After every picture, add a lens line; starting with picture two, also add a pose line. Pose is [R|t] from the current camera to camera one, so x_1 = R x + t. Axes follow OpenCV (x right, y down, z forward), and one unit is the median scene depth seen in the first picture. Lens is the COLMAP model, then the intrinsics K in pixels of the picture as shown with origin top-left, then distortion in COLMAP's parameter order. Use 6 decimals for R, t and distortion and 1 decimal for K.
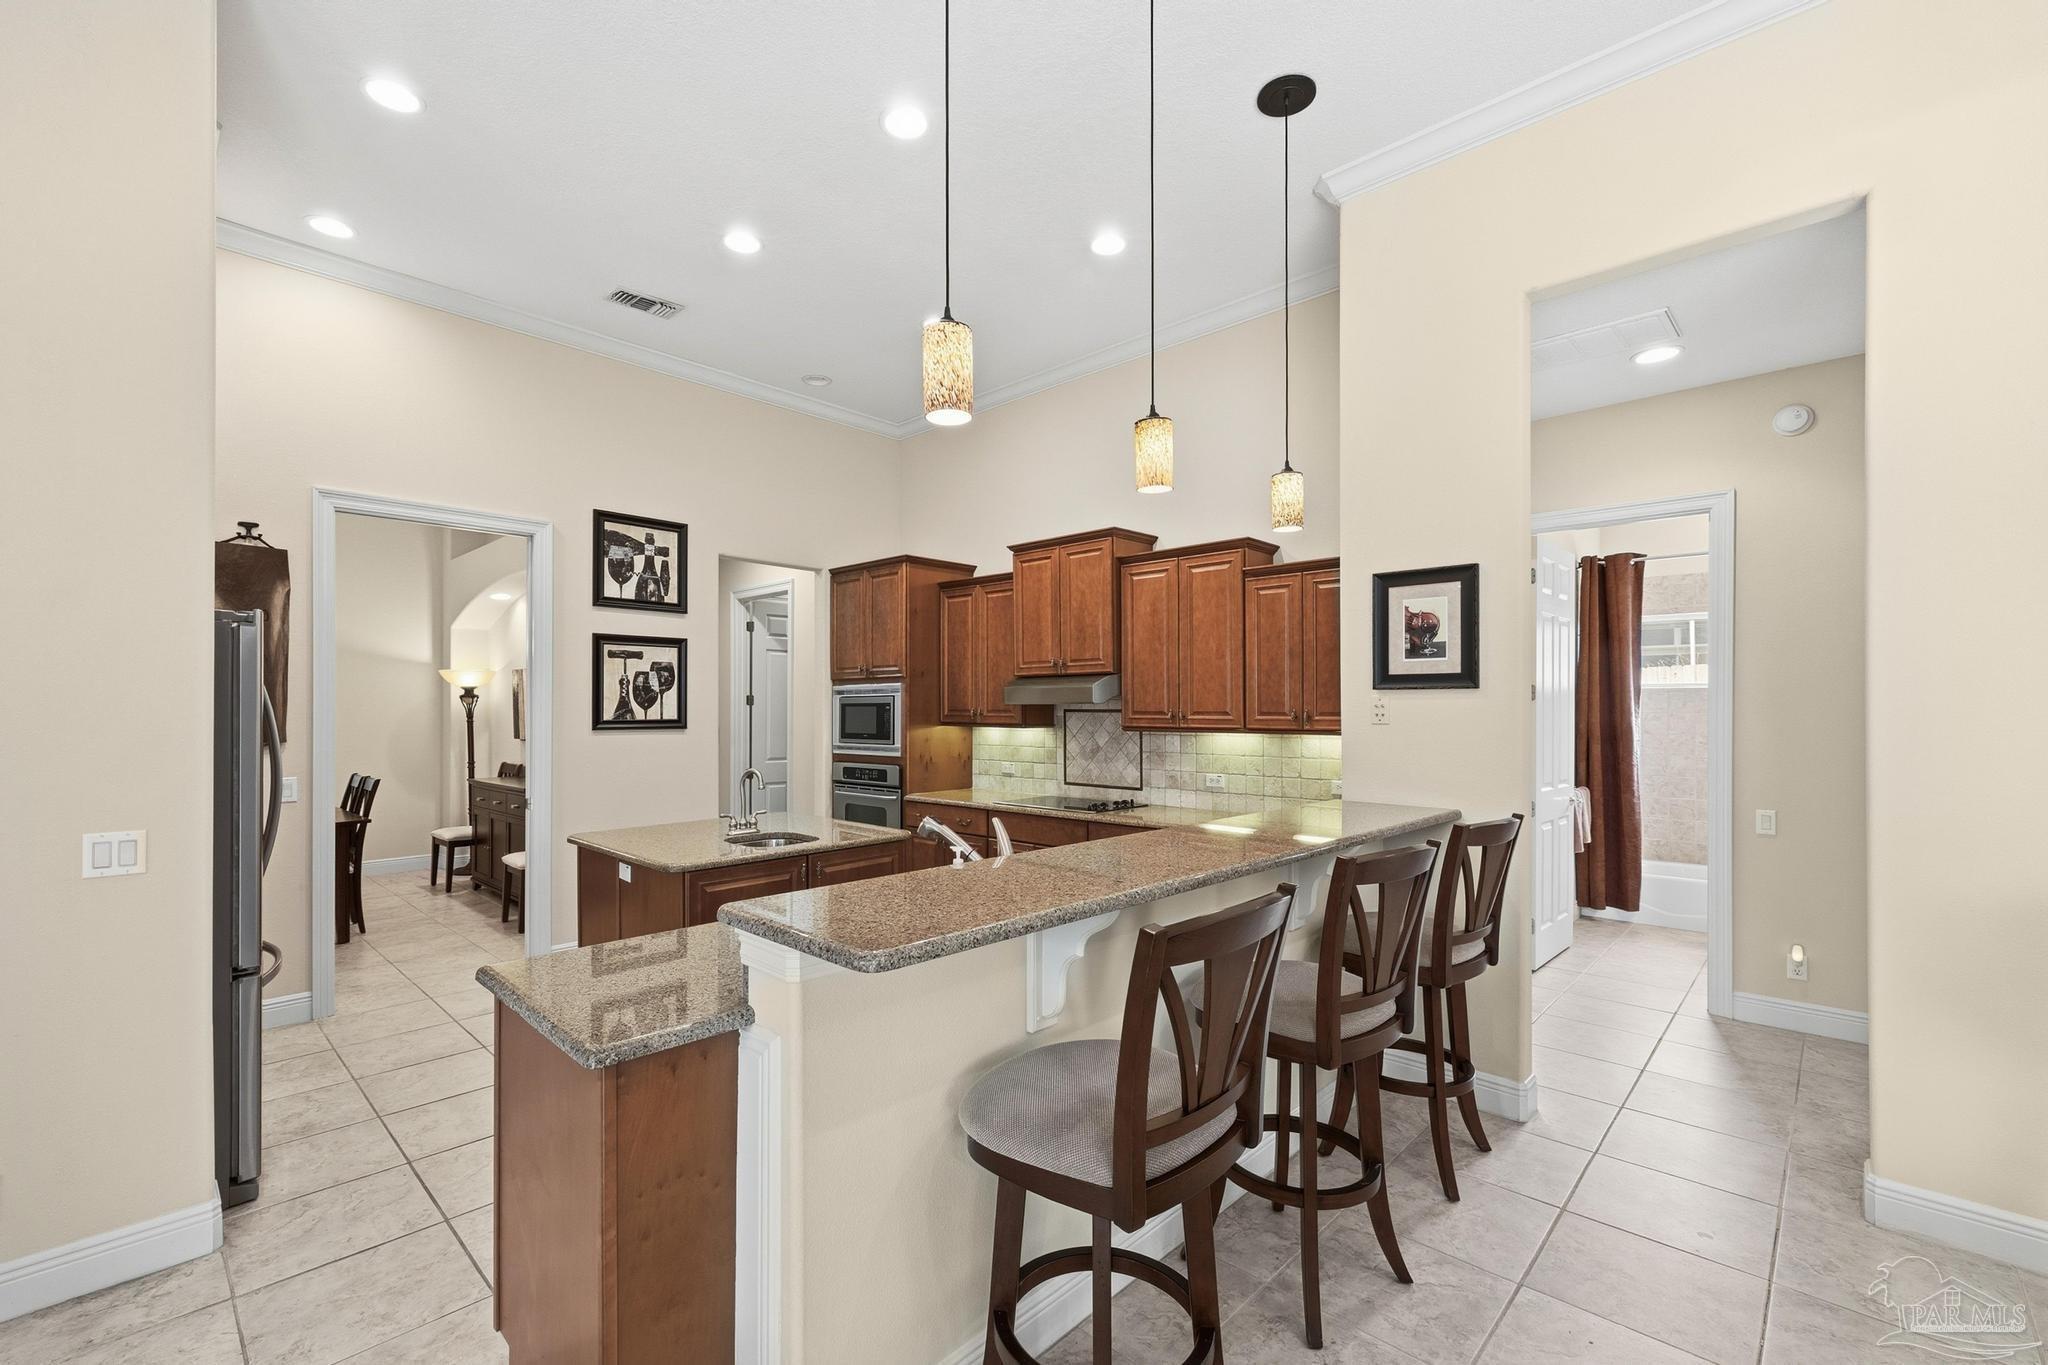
lens RADIAL K [[876.2, 0, 1015.5], [0, 876.2, 699.9], [0, 0, 1]] dist [-0.000930, 0.000725]
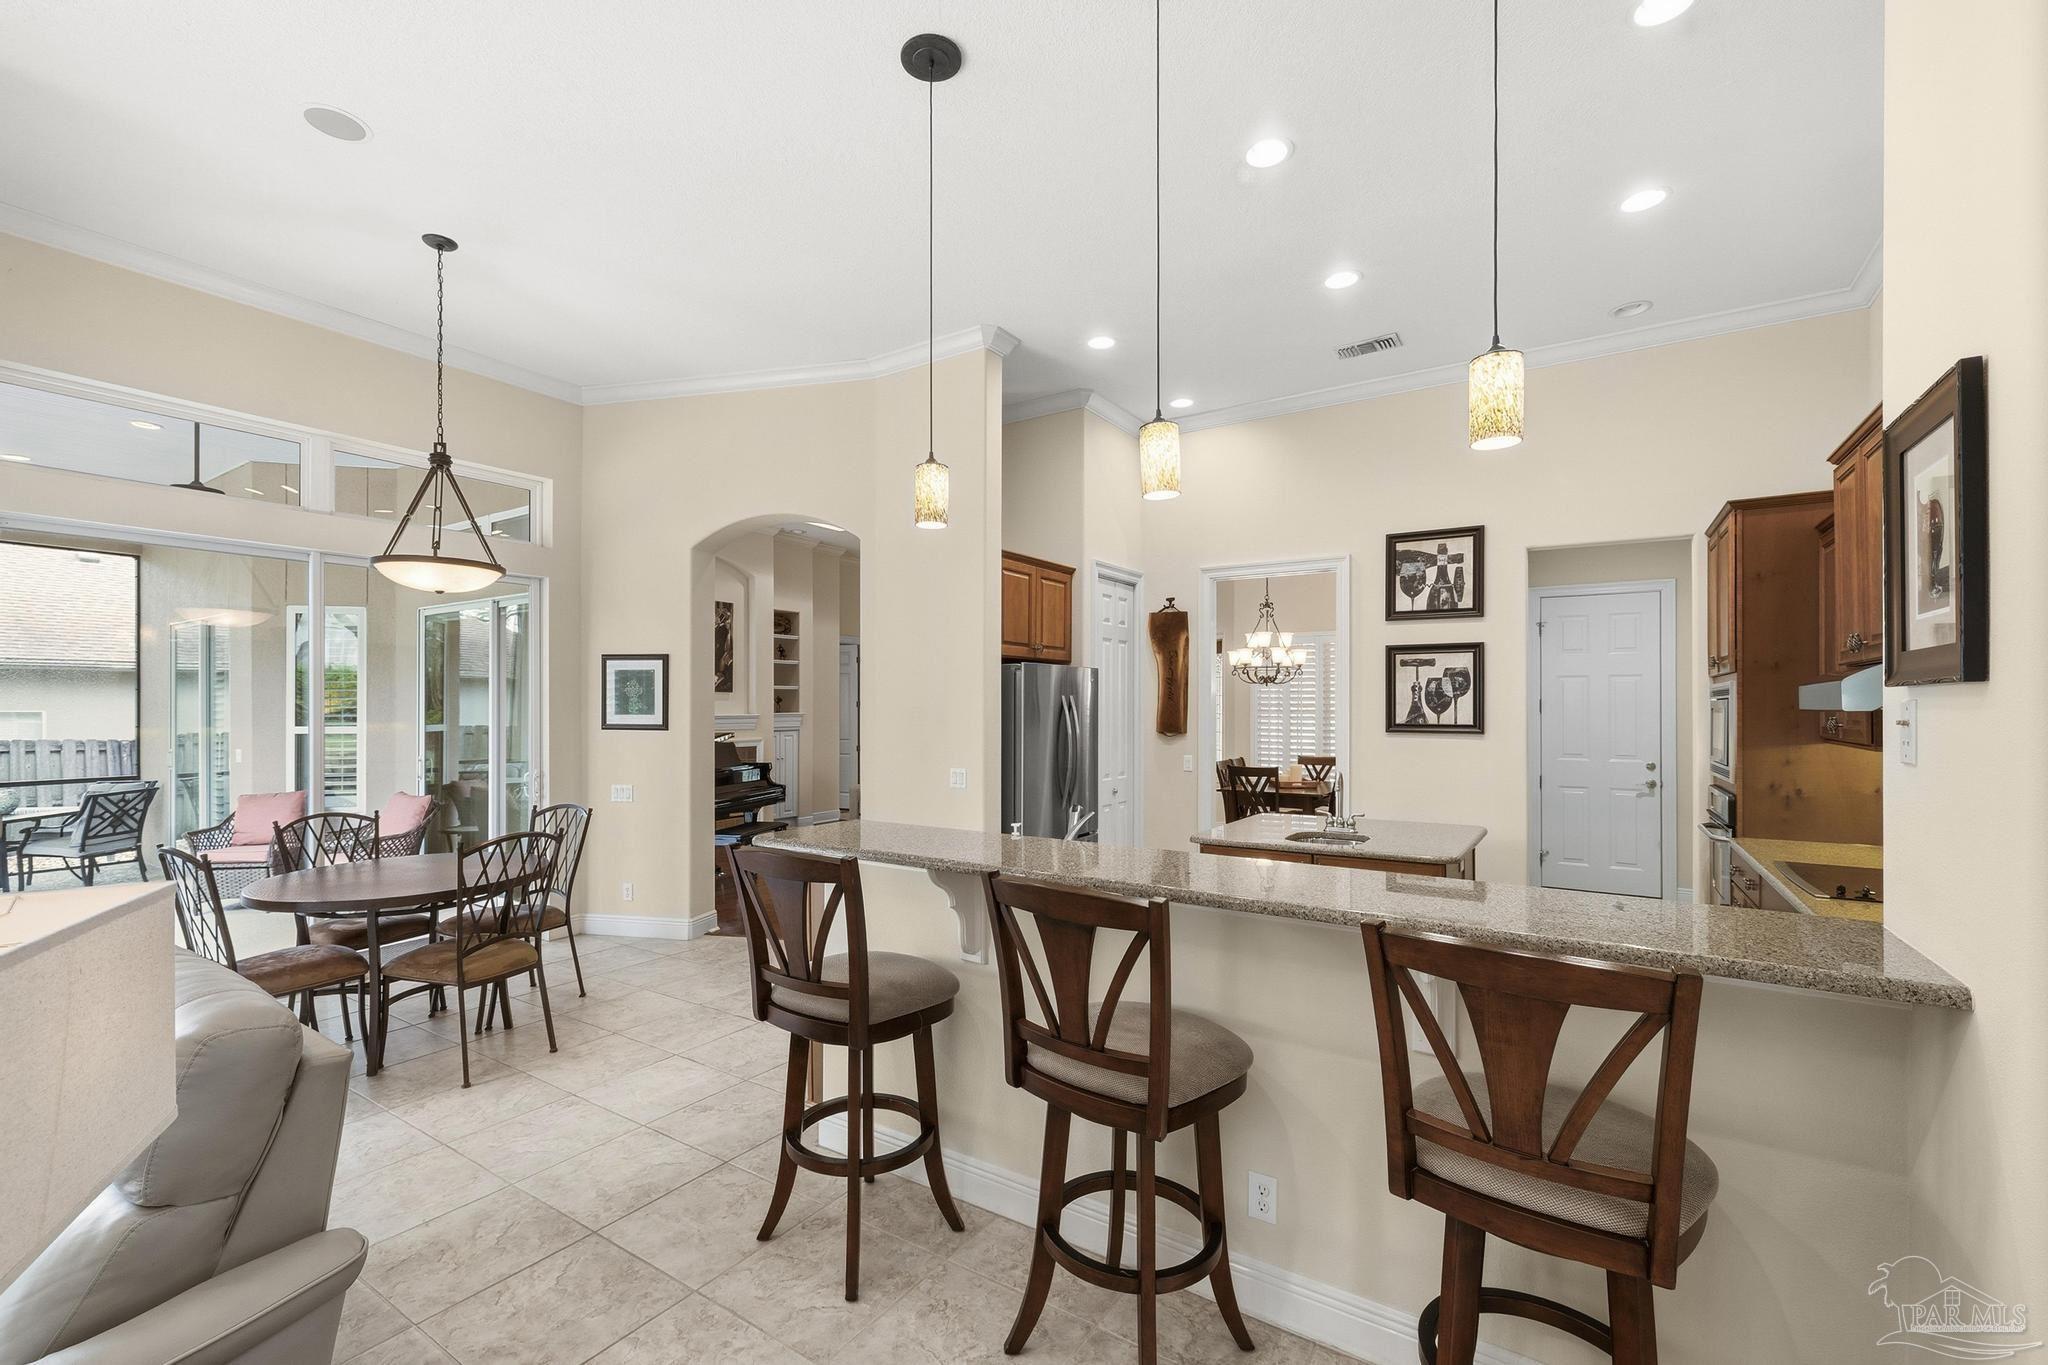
lens RADIAL K [[876.2, 0, 1018.1], [0, 876.2, 702.8], [0, 0, 1]] dist [-0.000930, 0.000725]
pose [[0.182473, -0.001943, -0.983209, 0.516710], [0.010242, 0.999948, -0.000076, -0.007475], [0.983158, -0.010056, 0.182483, 0.322486]]
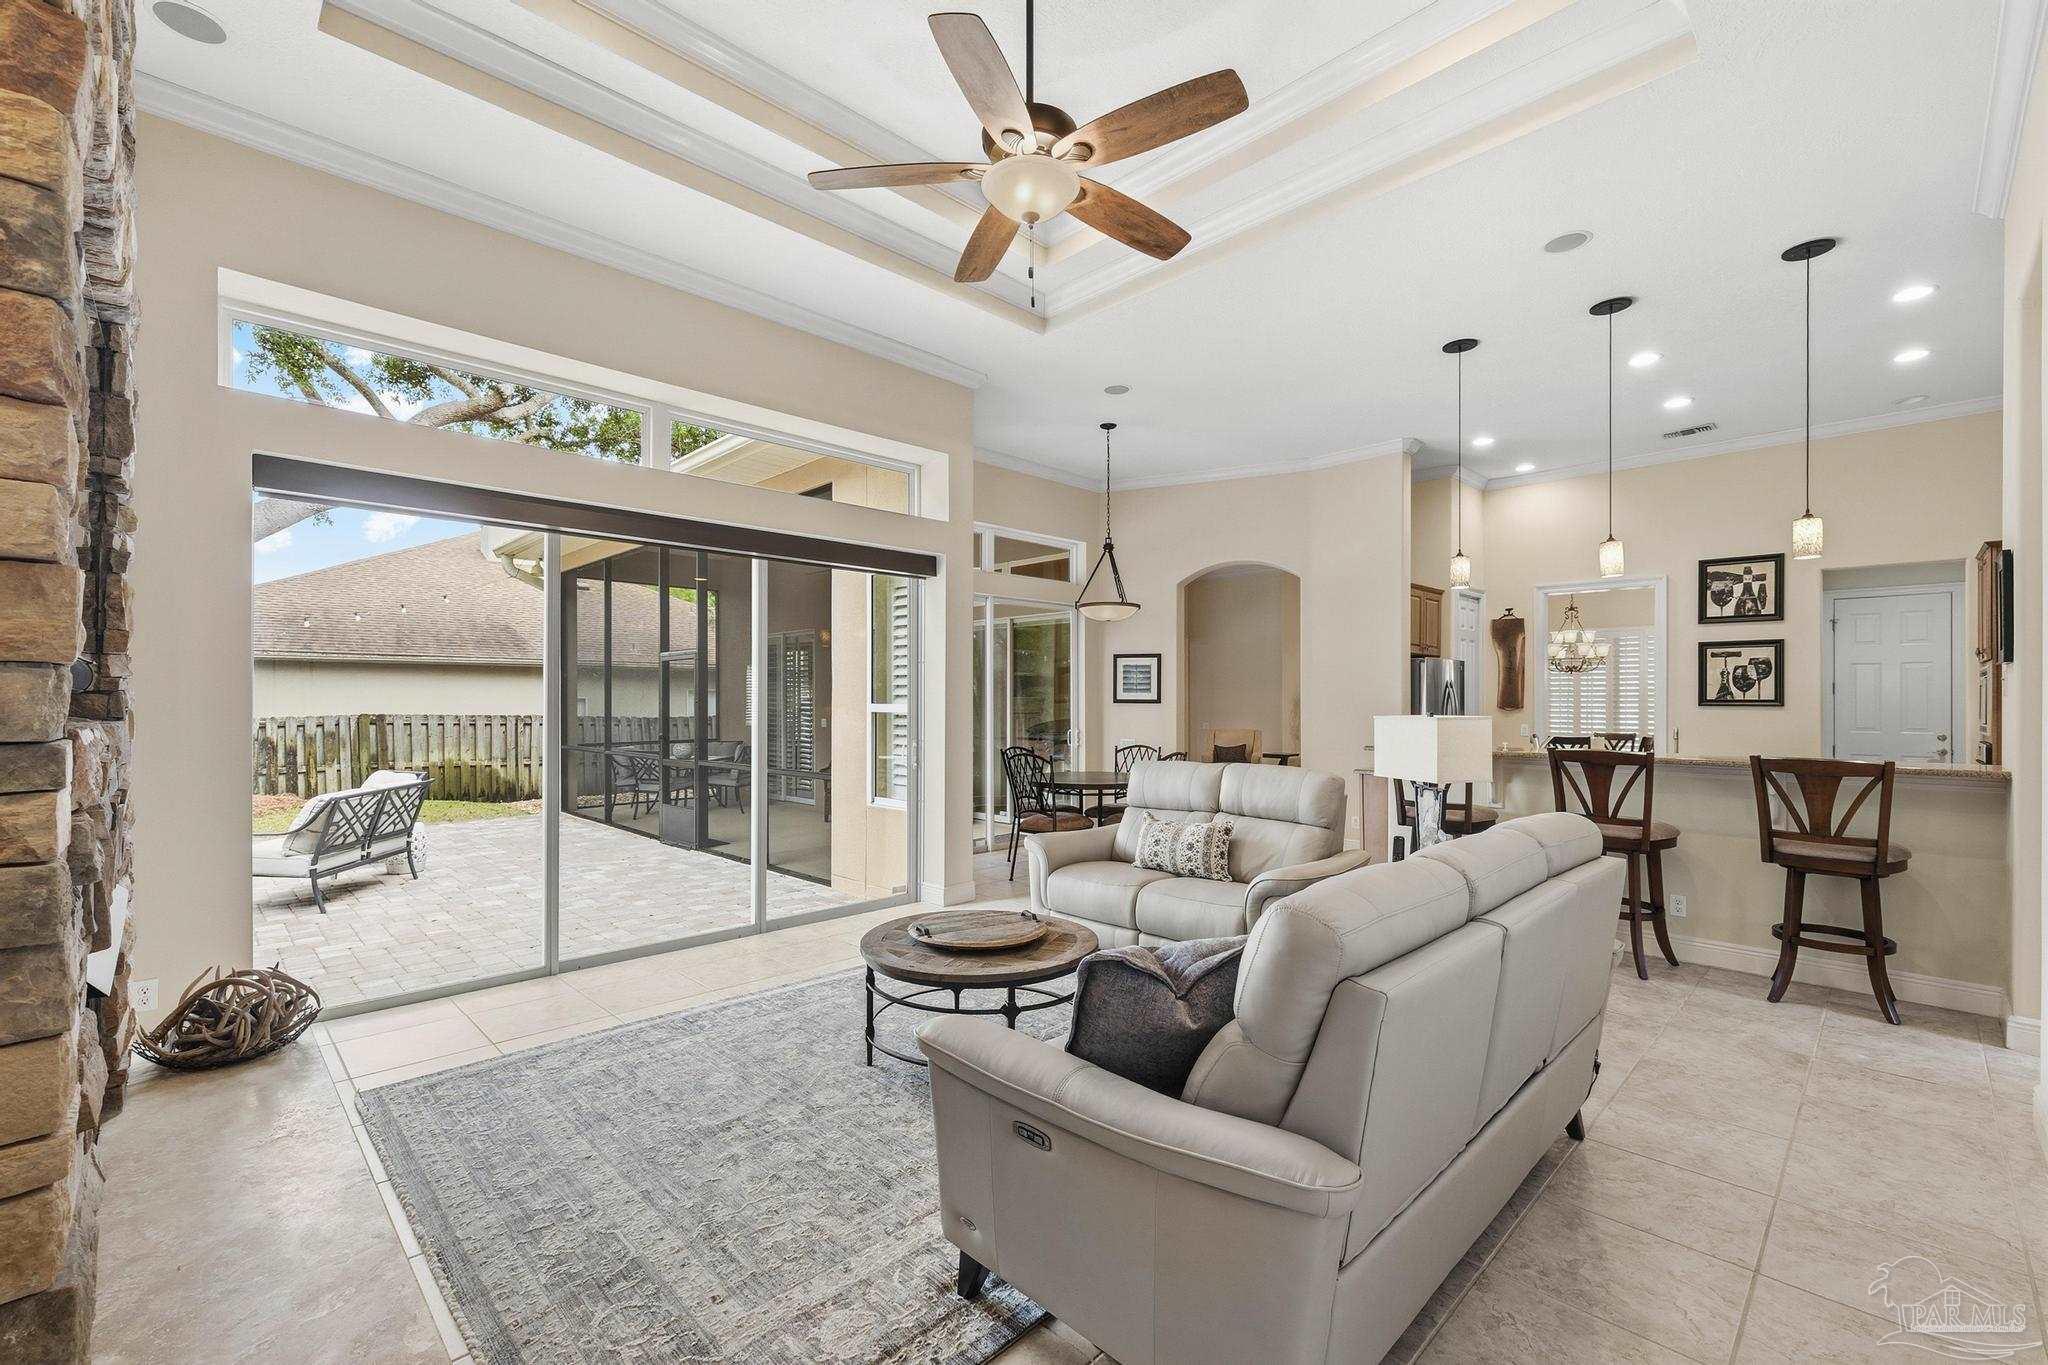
lens RADIAL K [[876.2, 0, 1004.3], [0, 876.2, 697.4], [0, 0, 1]] dist [-0.000930, 0.000725]
pose [[-0.038801, -0.001943, -0.999245, 1.049050], [0.009223, 0.999955, -0.002303, 0.011606], [0.999204, -0.009306, -0.038782, -0.140177]]
